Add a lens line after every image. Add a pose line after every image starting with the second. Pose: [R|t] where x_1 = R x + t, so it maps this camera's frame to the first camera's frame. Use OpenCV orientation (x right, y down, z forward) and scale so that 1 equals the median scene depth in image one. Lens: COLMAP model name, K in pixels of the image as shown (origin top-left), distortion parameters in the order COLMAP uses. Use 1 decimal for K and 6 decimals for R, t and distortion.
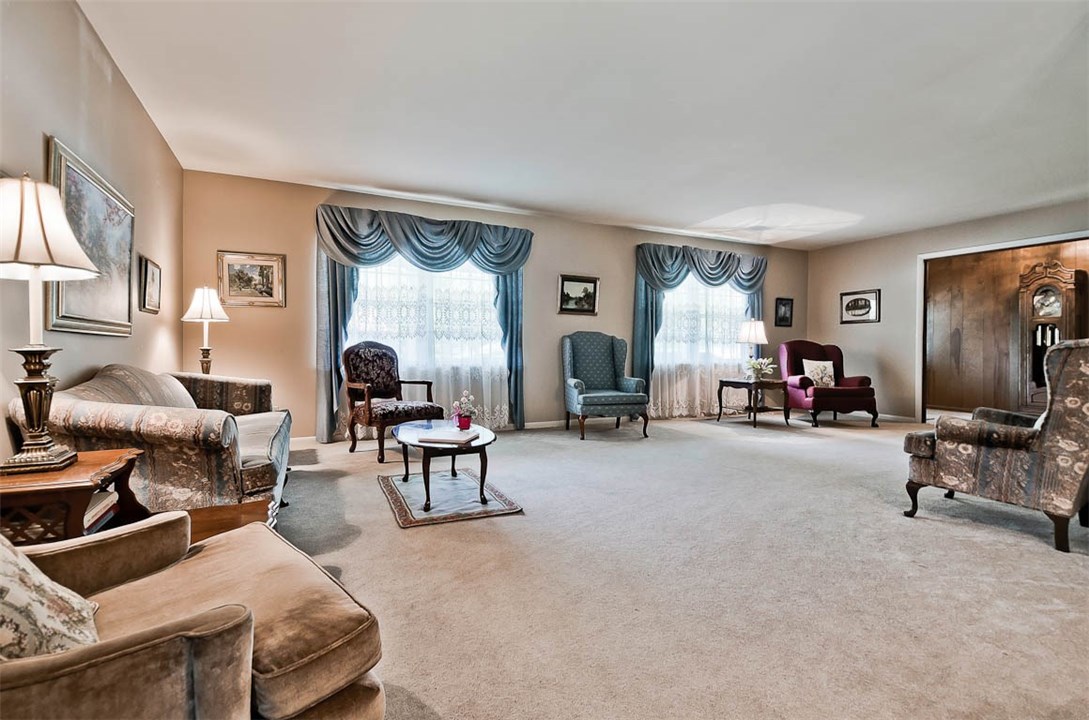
lens RADIAL K [[506.8, 0, 545.9], [0, 506.8, 354.6], [0, 0, 1]] dist [-0.023850, -0.000847]
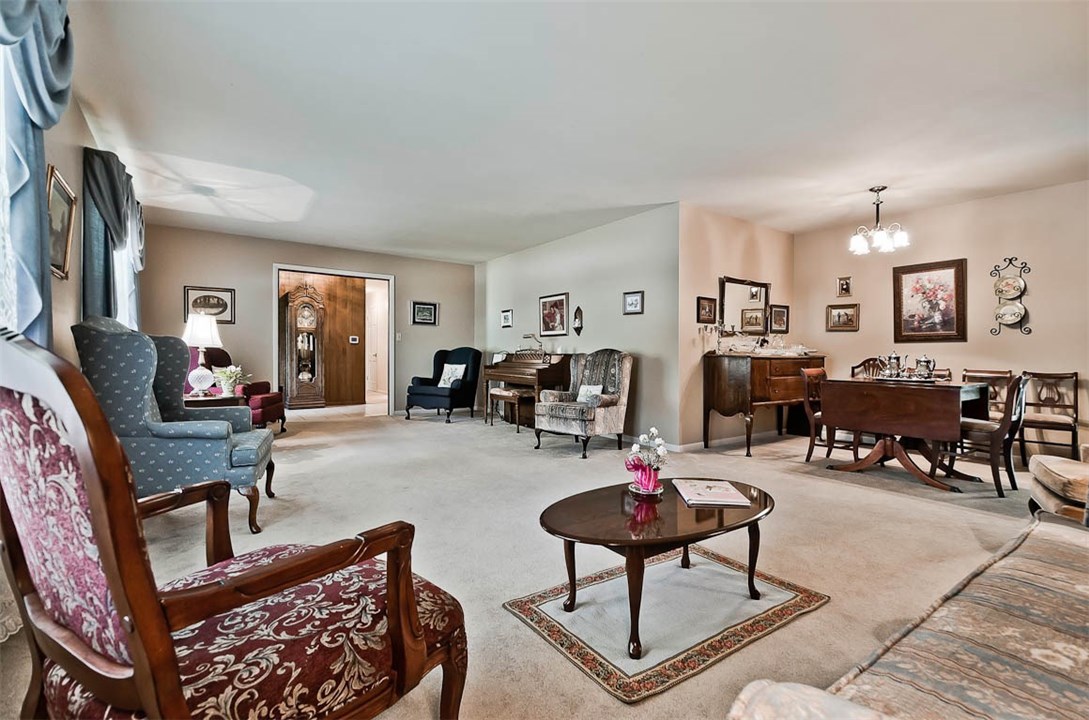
lens RADIAL K [[506.8, 0, 535.1], [0, 506.8, 359.9], [0, 0, 1]] dist [-0.023850, -0.000847]
pose [[-0.174397, -0.021195, 0.984447, -0.392390], [0.004290, 0.999742, 0.022284, -0.016661], [-0.984666, 0.008109, -0.174261, 0.649138]]
